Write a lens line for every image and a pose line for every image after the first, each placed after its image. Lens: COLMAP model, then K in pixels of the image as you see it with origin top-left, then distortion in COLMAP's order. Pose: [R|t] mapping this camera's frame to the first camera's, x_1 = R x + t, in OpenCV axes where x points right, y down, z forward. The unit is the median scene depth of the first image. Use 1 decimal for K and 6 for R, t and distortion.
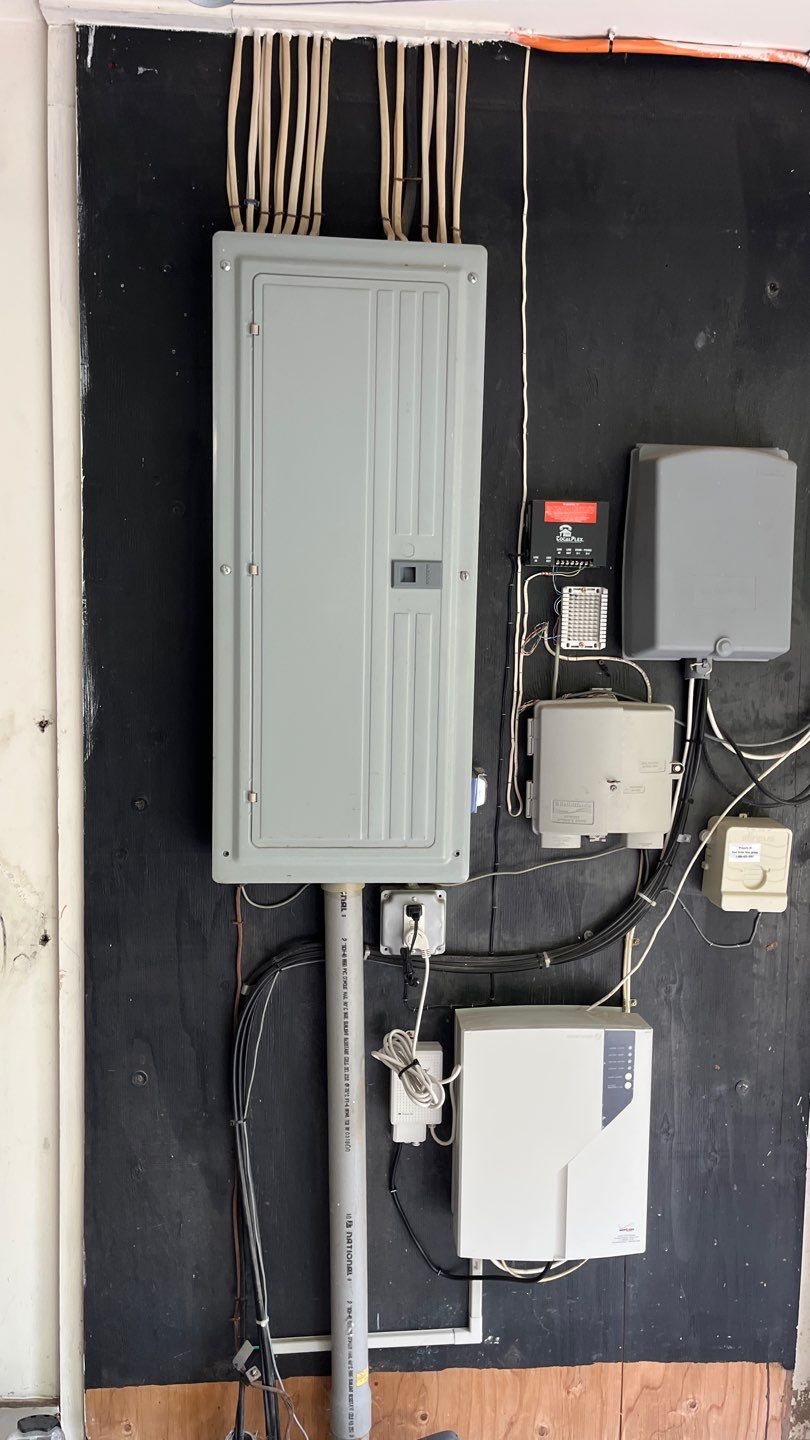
lens RADIAL K [[1065.4, 0, 397.4], [0, 1065.4, 738.2], [0, 0, 1]] dist [0.056366, -0.047721]
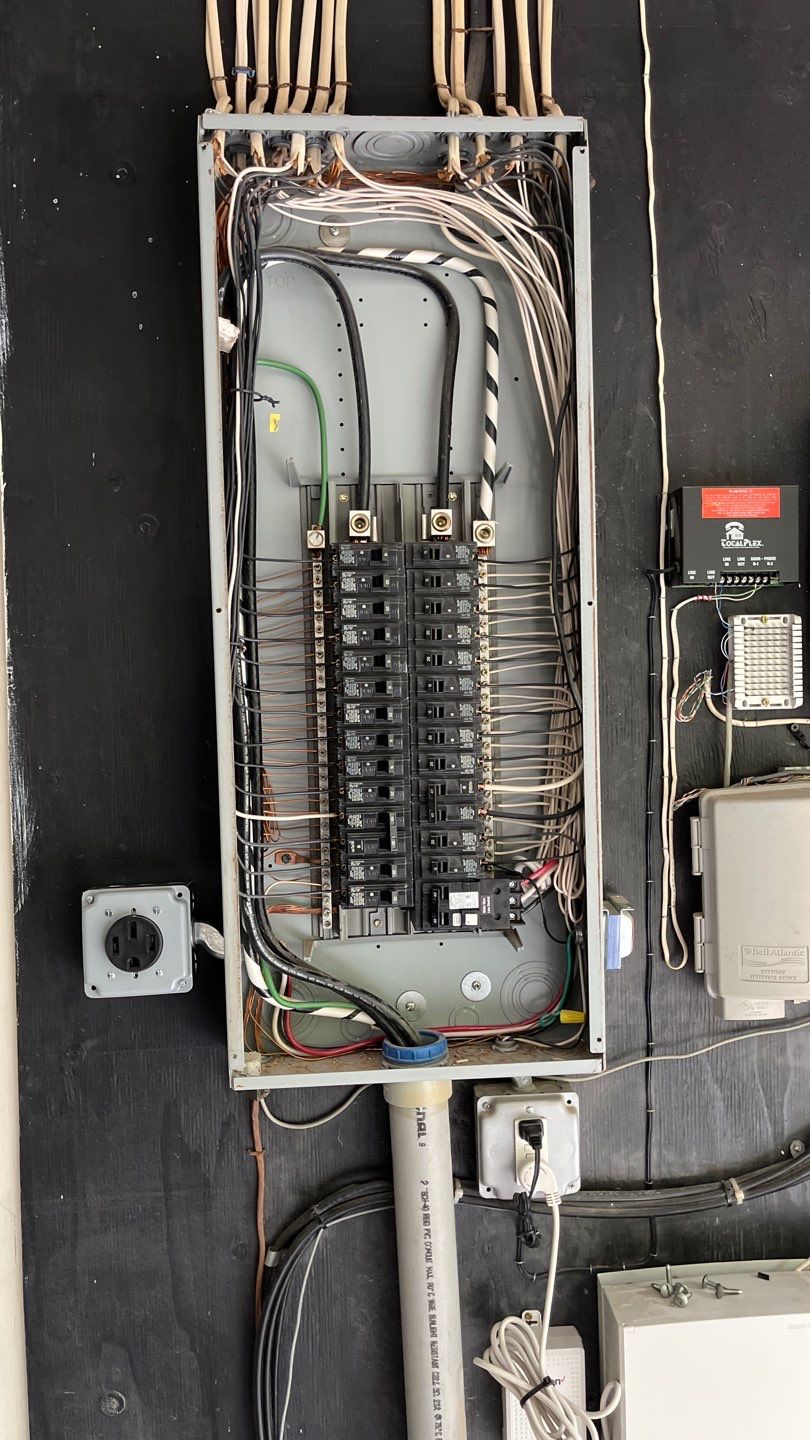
lens RADIAL K [[1065.4, 0, 397.4], [0, 1065.4, 738.2], [0, 0, 1]] dist [0.056366, -0.047721]
pose [[0.998858, -0.042164, -0.022478, -0.039459], [0.040608, 0.997014, -0.065688, -0.031532], [0.025180, 0.064701, 0.997587, 0.339695]]
